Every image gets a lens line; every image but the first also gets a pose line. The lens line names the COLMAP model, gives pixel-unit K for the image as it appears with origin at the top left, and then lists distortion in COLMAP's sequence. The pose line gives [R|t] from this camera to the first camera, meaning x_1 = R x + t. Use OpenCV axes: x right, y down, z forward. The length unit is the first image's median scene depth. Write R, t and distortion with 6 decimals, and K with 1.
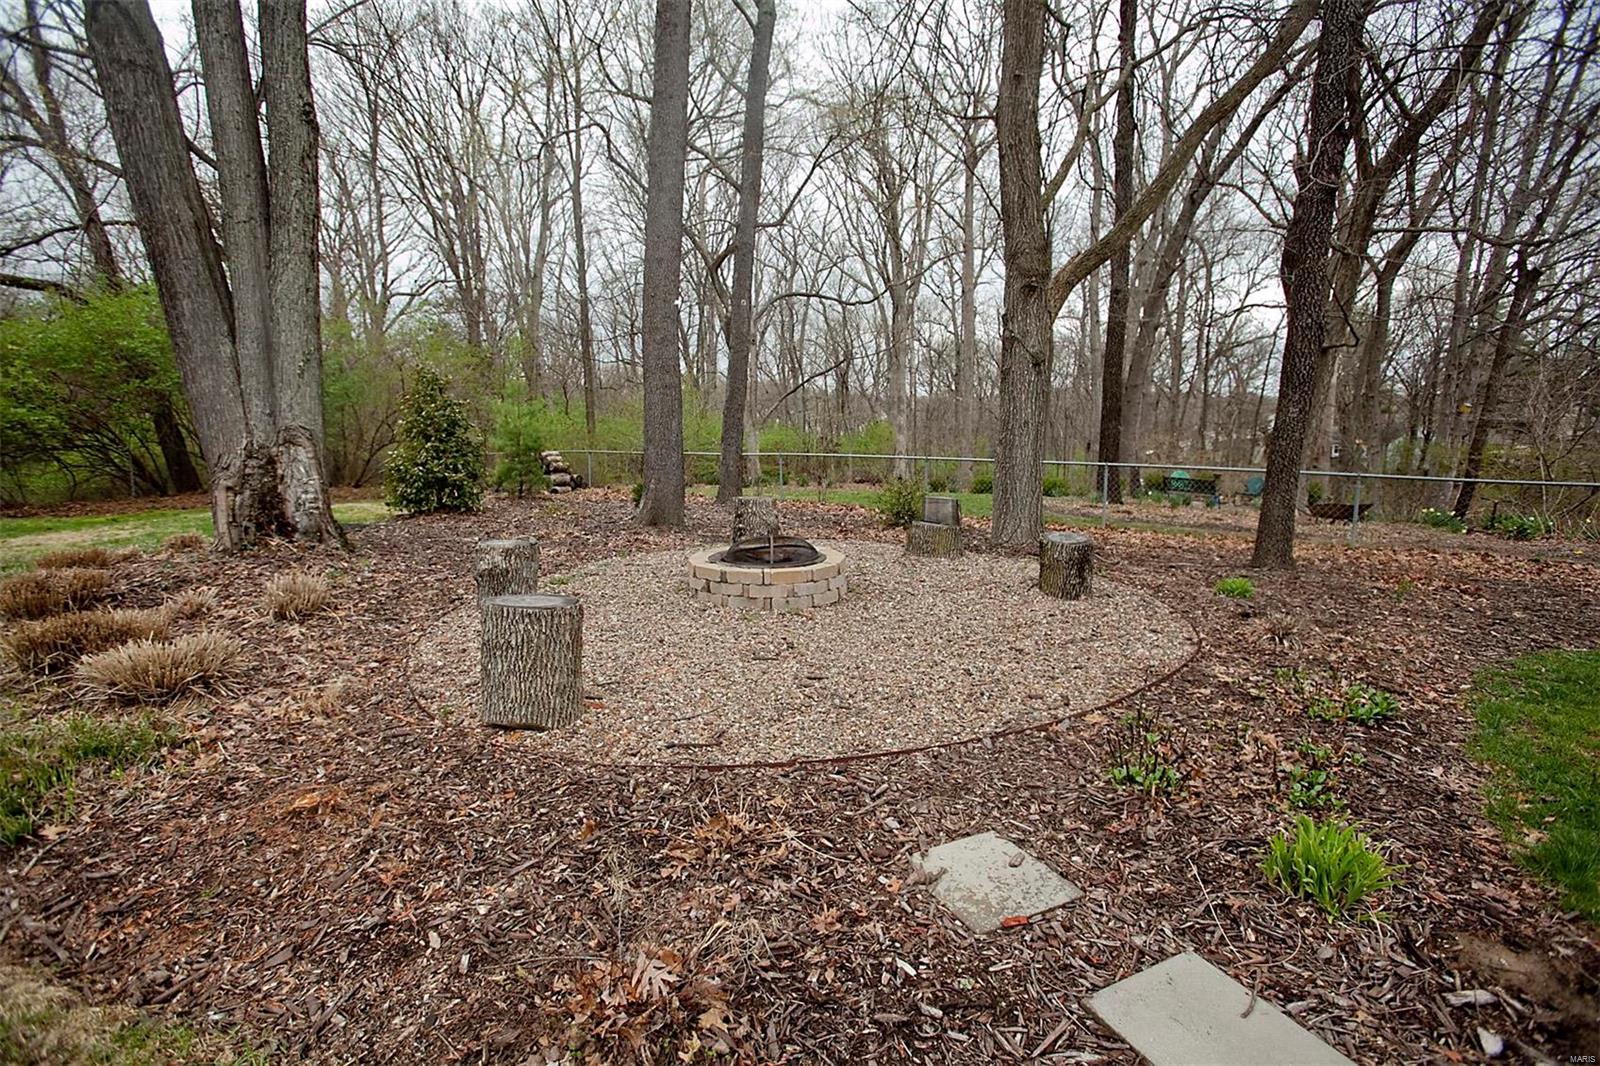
lens RADIAL K [[755.5, 0, 799.1], [0, 755.5, 526.0], [0, 0, 1]] dist [-0.076342, 0.037982]
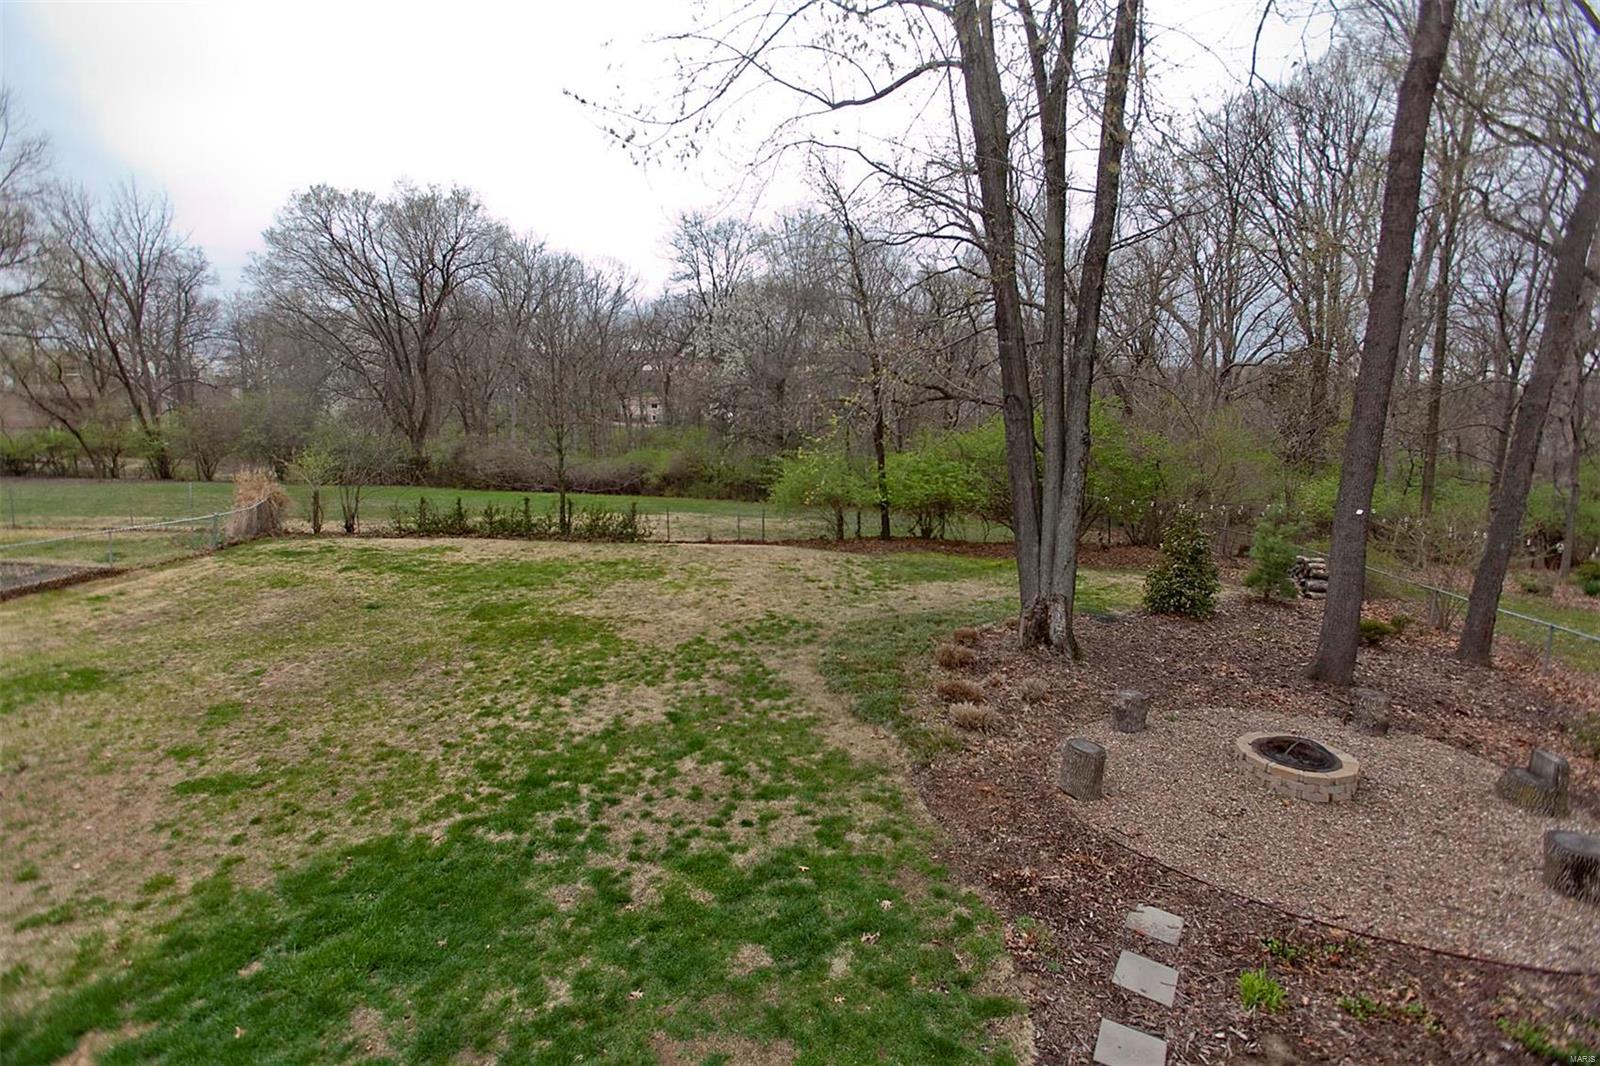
lens RADIAL K [[755.5, 0, 799.1], [0, 755.5, 526.0], [0, 0, 1]] dist [-0.076342, 0.037982]
pose [[0.494009, 0.134426, -0.859002, 0.645826], [-0.140131, 0.987369, 0.073925, -0.363663], [0.858090, 0.083853, 0.506607, -0.598292]]
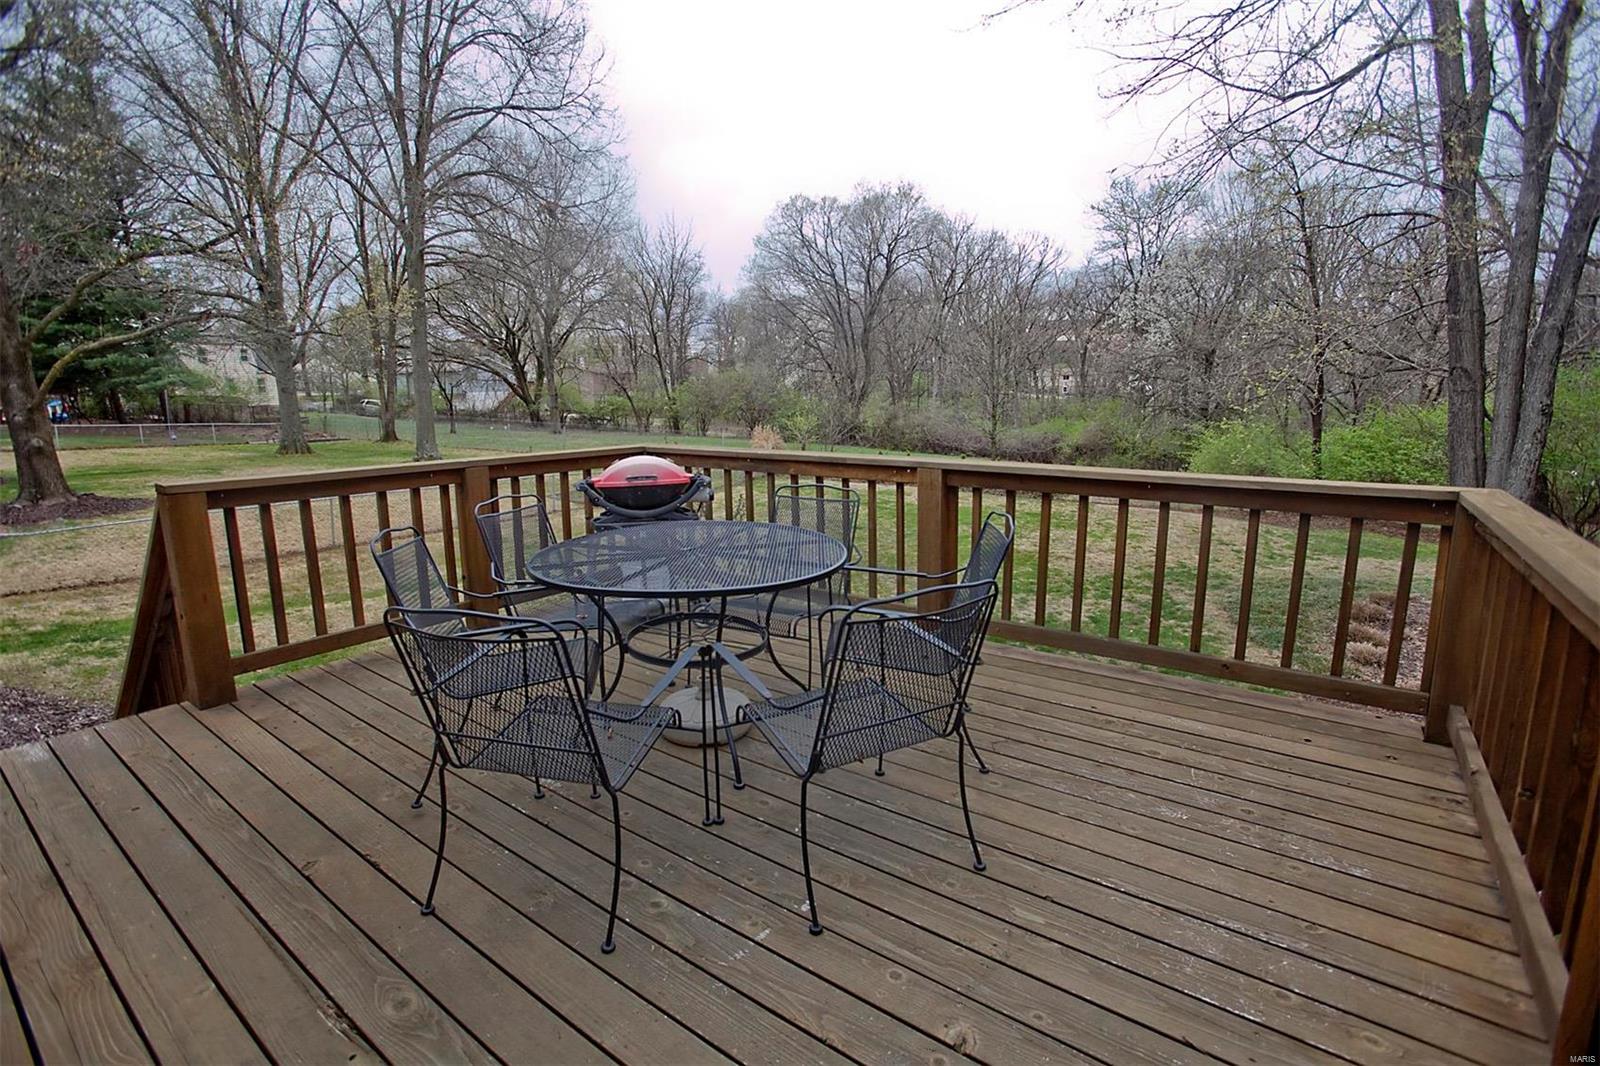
lens RADIAL K [[755.5, 0, 799.1], [0, 755.5, 526.0], [0, 0, 1]] dist [-0.076342, 0.037982]
pose [[-0.005271, 0.188669, -0.982027, 1.206574], [-0.151031, 0.970625, 0.187289, -0.317767], [0.988515, 0.149303, 0.023379, -0.893458]]
